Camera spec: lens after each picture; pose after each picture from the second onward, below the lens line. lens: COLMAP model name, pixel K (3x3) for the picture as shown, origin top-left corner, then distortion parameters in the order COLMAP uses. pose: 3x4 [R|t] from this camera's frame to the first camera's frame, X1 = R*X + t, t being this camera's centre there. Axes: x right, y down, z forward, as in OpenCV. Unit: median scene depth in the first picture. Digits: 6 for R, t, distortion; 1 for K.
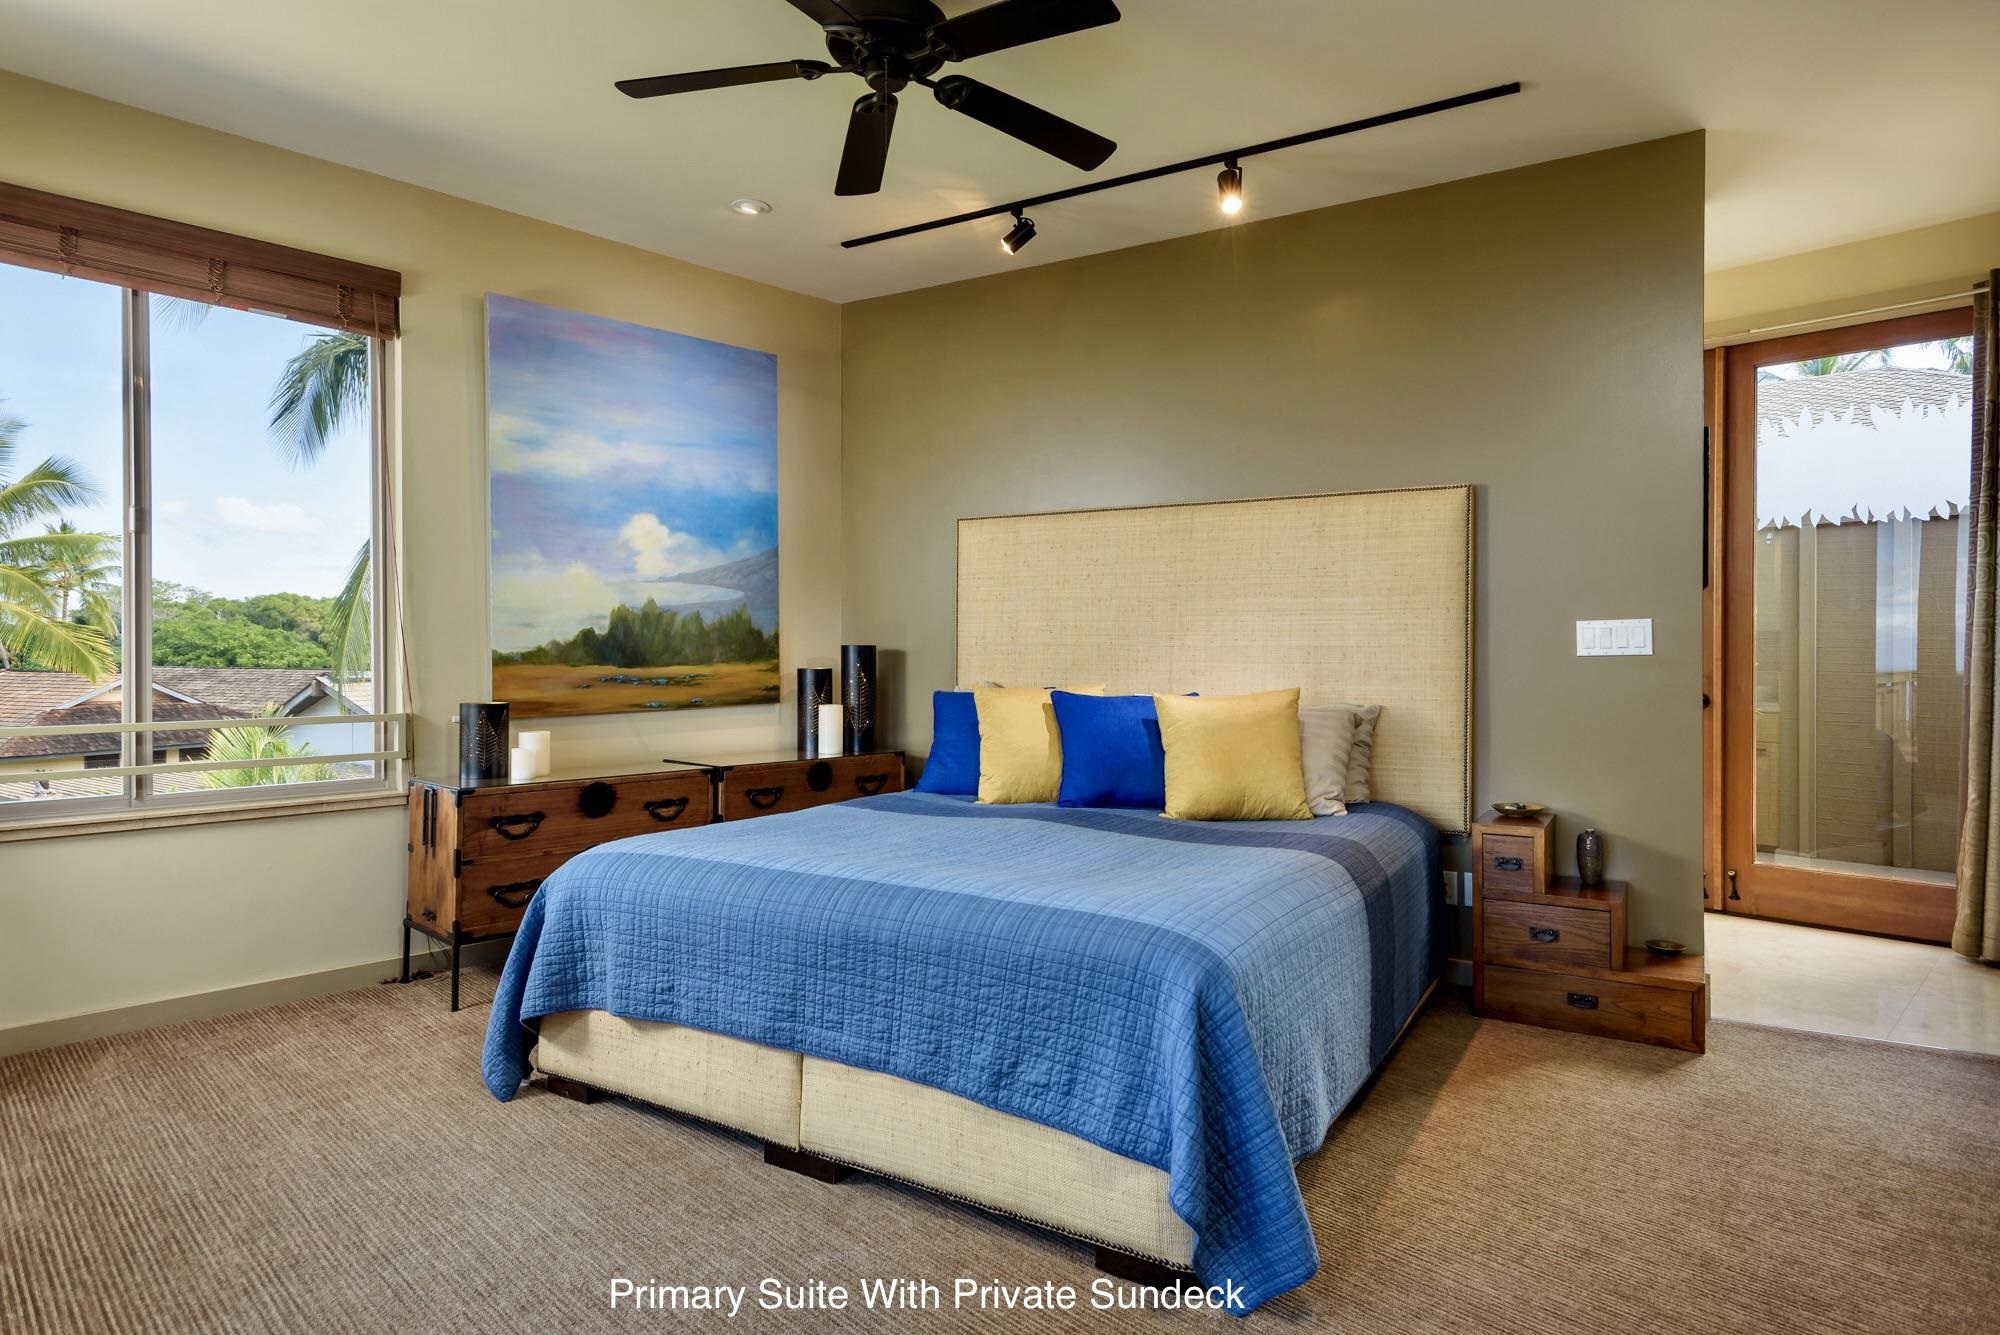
lens RADIAL K [[1131.3, 0, 1002.3], [0, 1131.3, 637.5], [0, 0, 1]] dist [0.059575, 0.000192]
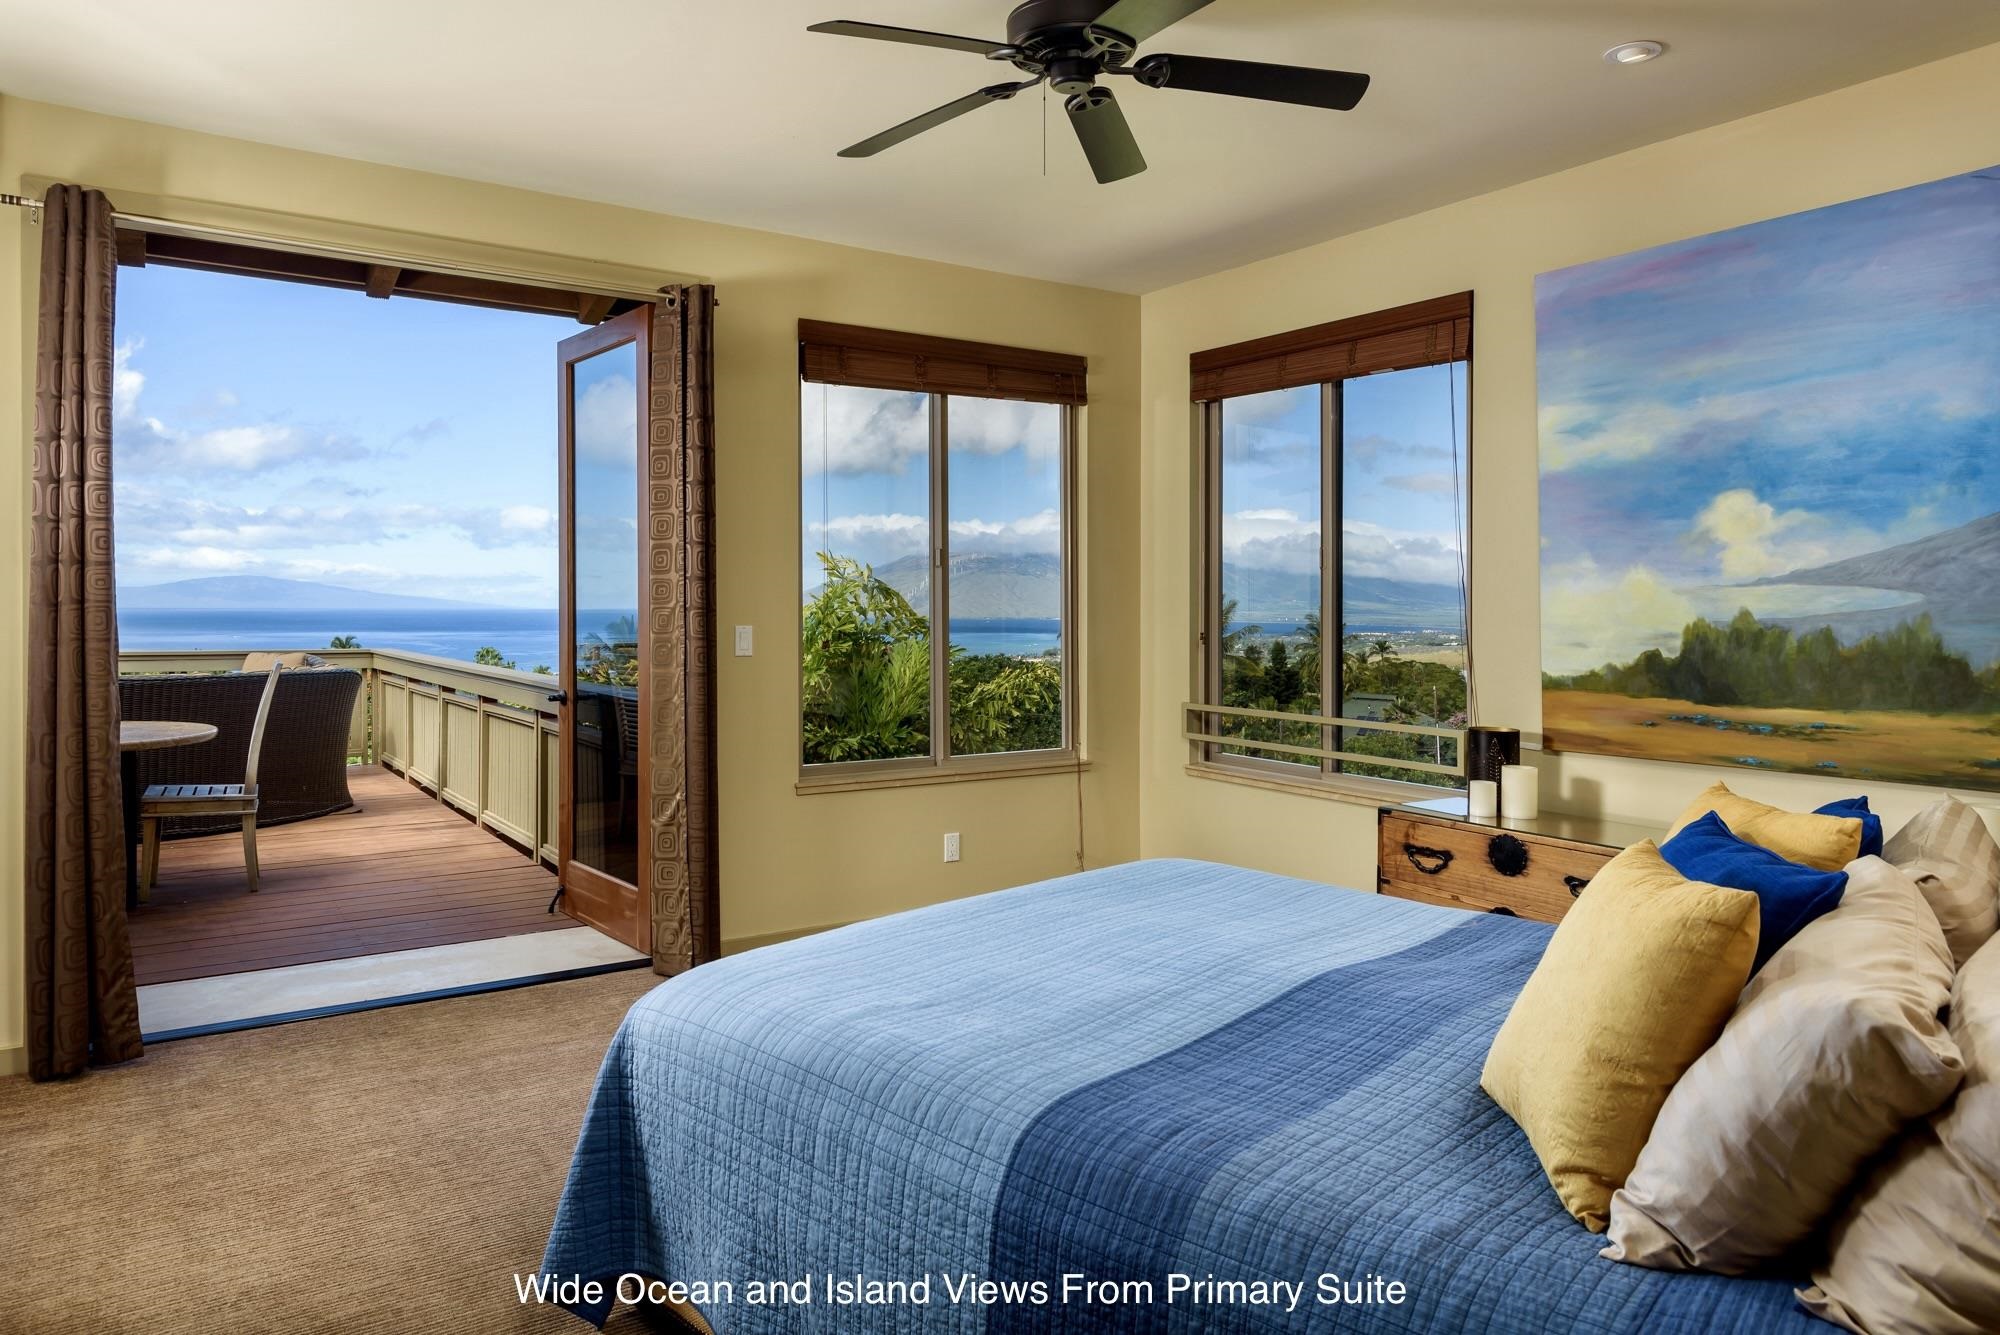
lens RADIAL K [[1275.5, 0, 1001.1], [0, 1275.5, 621.0], [0, 0, 1]] dist [0.000530, -0.000061]
pose [[-0.181202, 0.004697, -0.983435, 0.563439], [-0.003632, 0.999979, 0.005445, -0.030297], [0.983439, 0.004558, -0.181181, 0.706168]]
